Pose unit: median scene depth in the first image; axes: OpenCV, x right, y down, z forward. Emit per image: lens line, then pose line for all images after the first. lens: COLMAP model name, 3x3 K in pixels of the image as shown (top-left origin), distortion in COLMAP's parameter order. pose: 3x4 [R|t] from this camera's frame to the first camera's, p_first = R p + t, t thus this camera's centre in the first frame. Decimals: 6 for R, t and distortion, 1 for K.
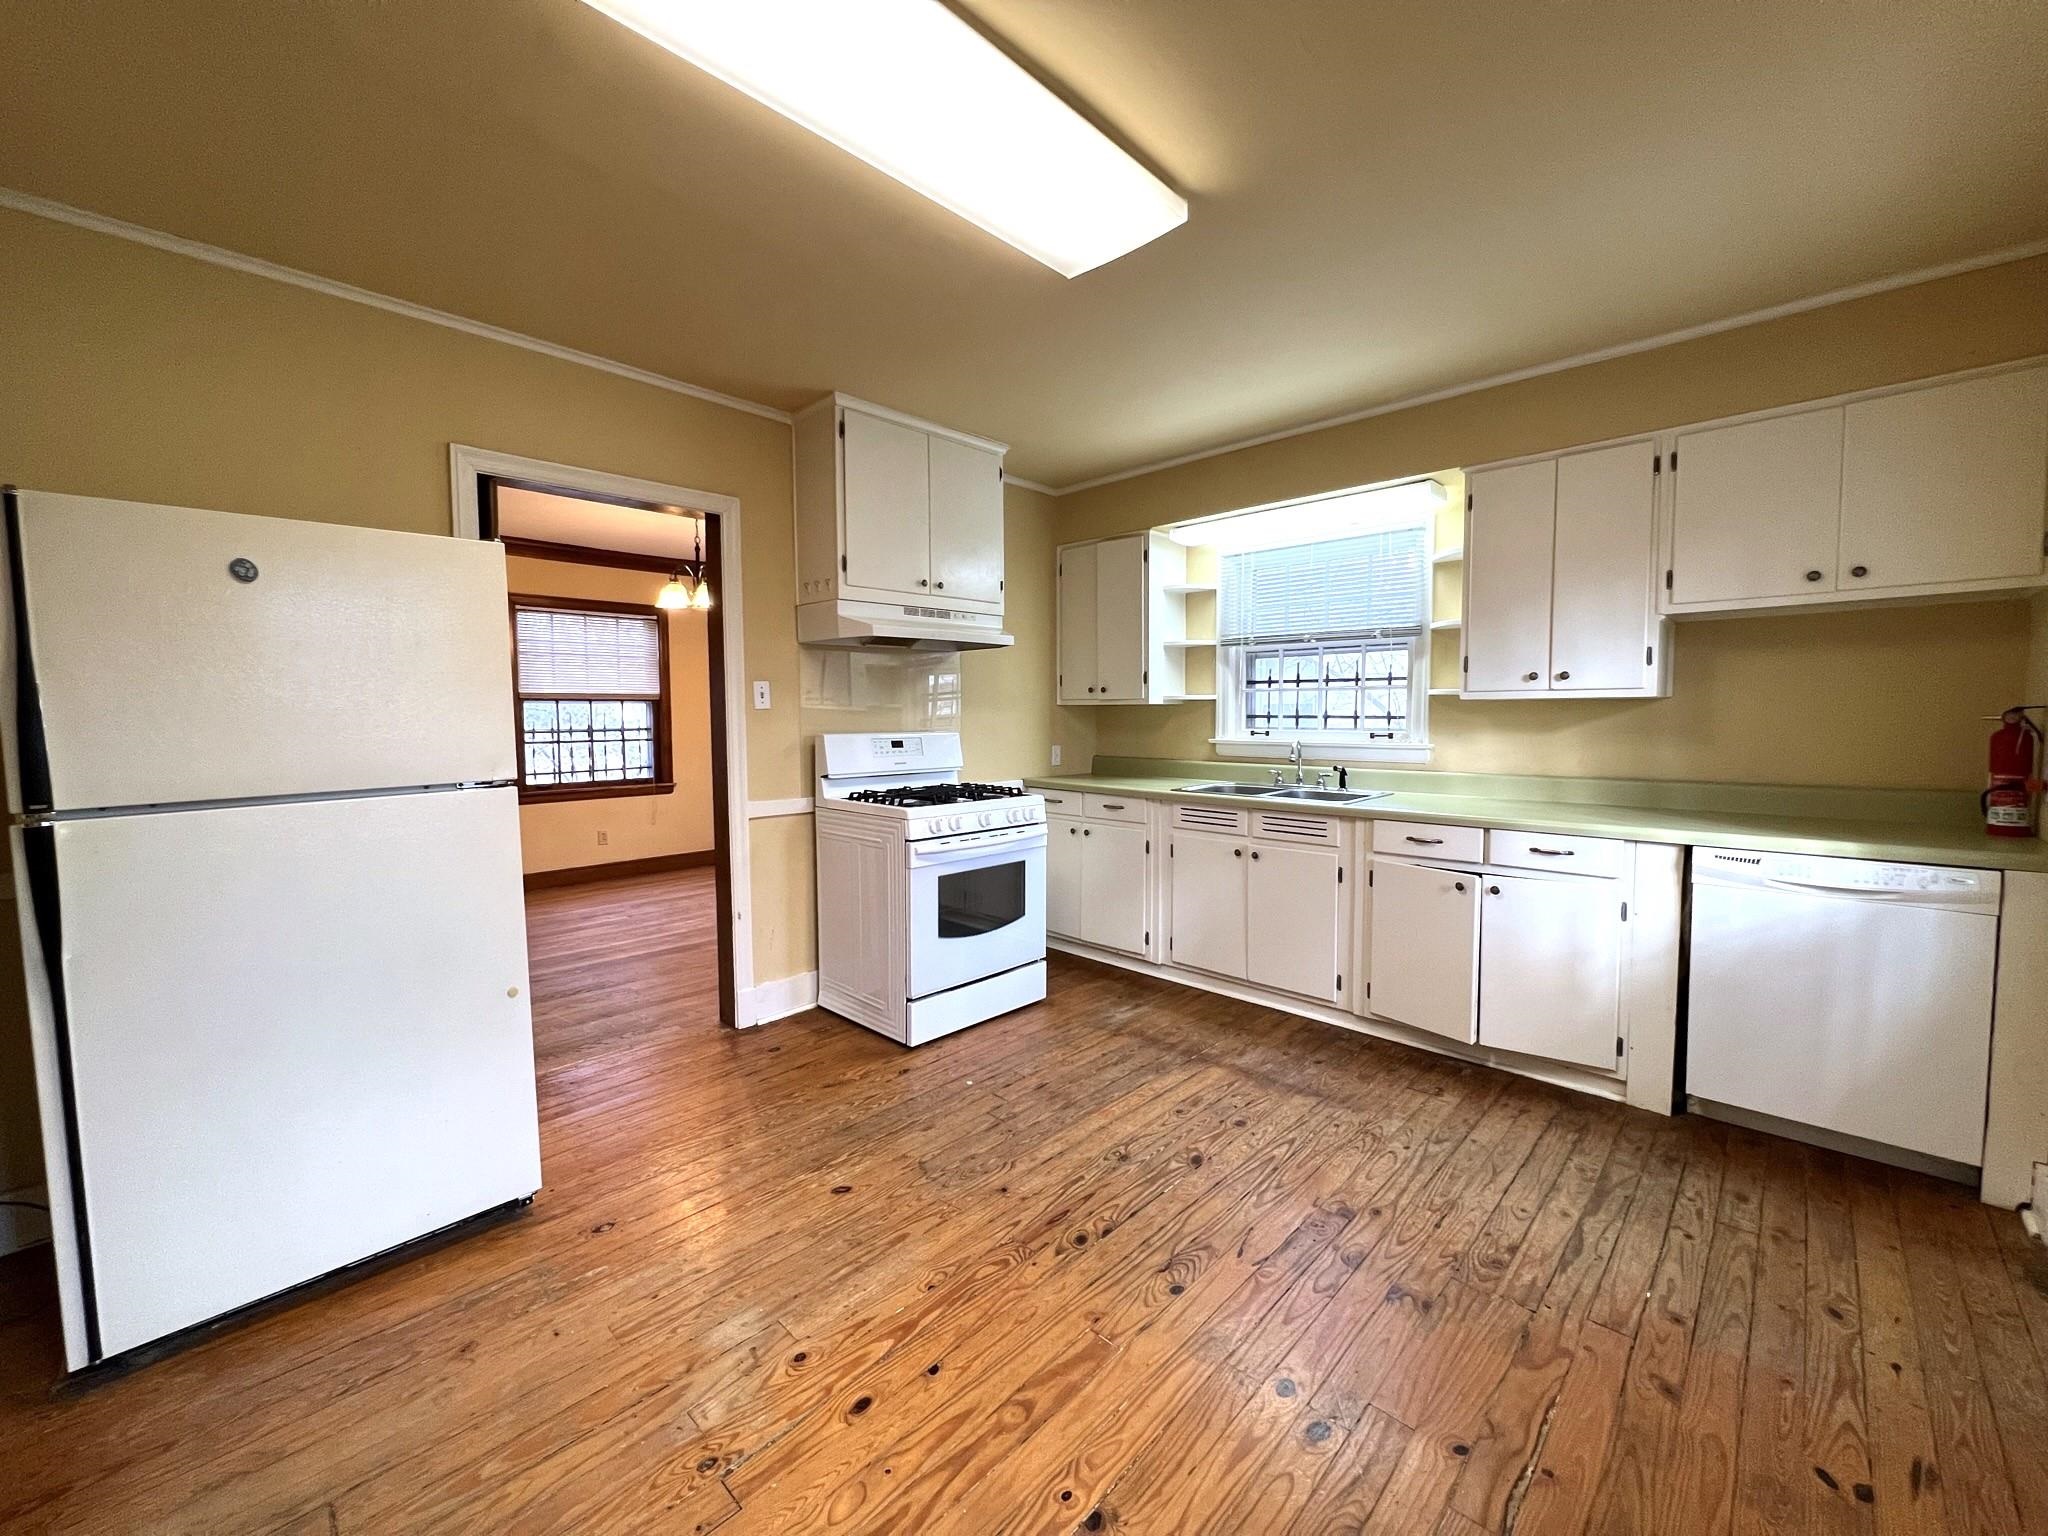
lens RADIAL K [[820.3, 0, 1015.3], [0, 820.3, 763.6], [0, 0, 1]] dist [-0.001962, -0.000284]
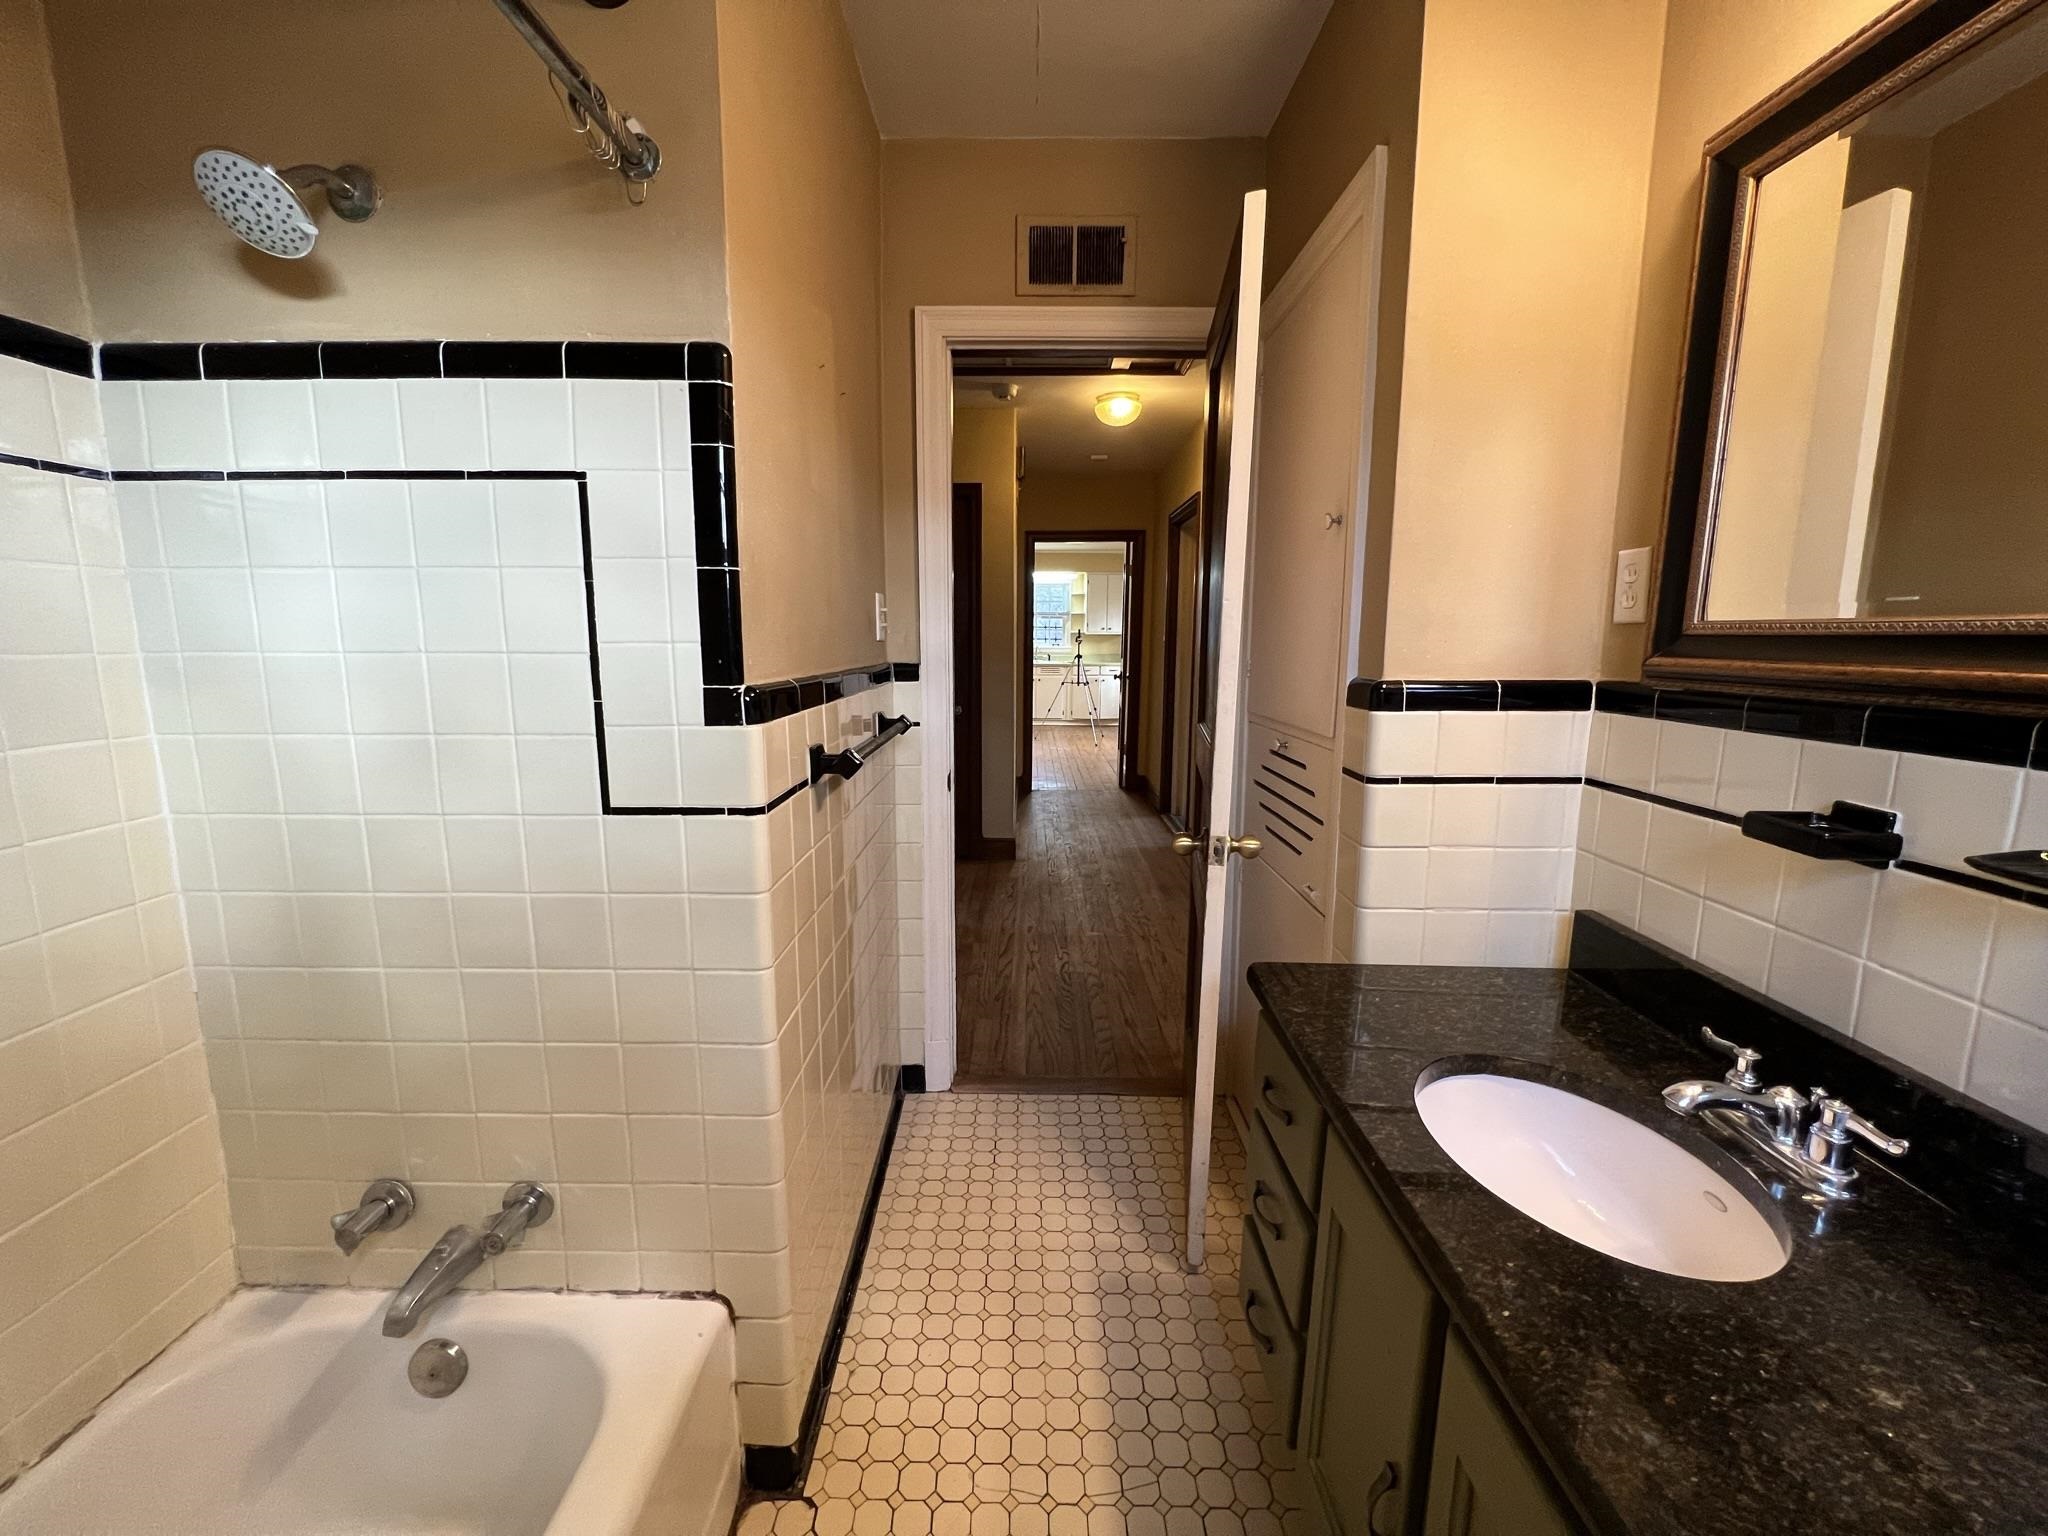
lens RADIAL K [[820.3, 0, 1011.2], [0, 820.3, 760.4], [0, 0, 1]] dist [-0.001962, -0.000284]
pose [[0.744957, -0.093603, 0.660513, -2.434196], [0.036264, 0.994326, 0.100008, 0.117783], [-0.666126, -0.050549, 0.744124, -1.727756]]
